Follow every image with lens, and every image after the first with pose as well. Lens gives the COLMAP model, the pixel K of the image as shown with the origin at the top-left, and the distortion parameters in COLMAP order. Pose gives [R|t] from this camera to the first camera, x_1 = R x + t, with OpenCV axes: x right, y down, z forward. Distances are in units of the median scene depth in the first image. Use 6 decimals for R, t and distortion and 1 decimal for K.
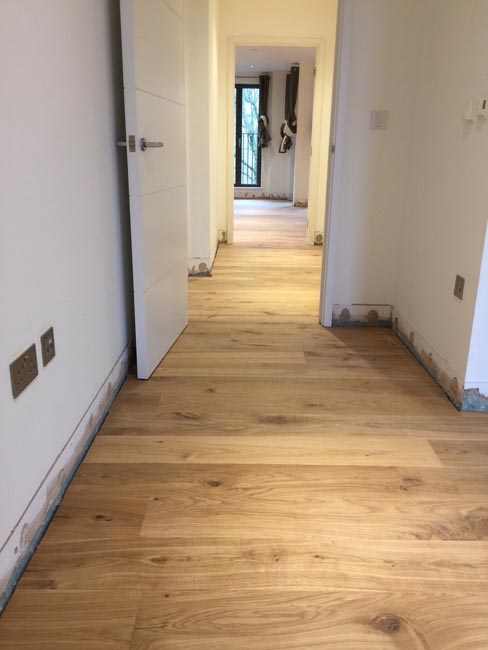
lens RADIAL K [[548.2, 0, 247.7], [0, 548.2, 323.7], [0, 0, 1]] dist [0.078878, -0.137012]
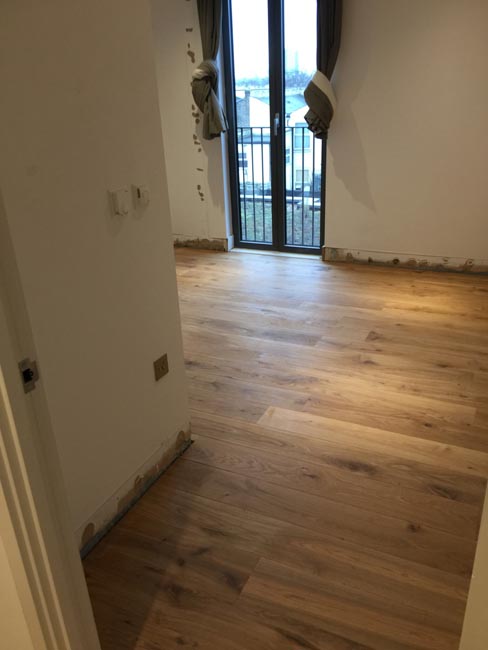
lens RADIAL K [[546.1, 0, 244.0], [0, 546.1, 325.0], [0, 0, 1]] dist [0.076912, -0.129952]
pose [[-0.898733, -0.156854, 0.409483, -0.119574], [0.153718, 0.761876, 0.629218, -0.622962], [-0.410671, 0.628444, -0.660612, 1.338409]]
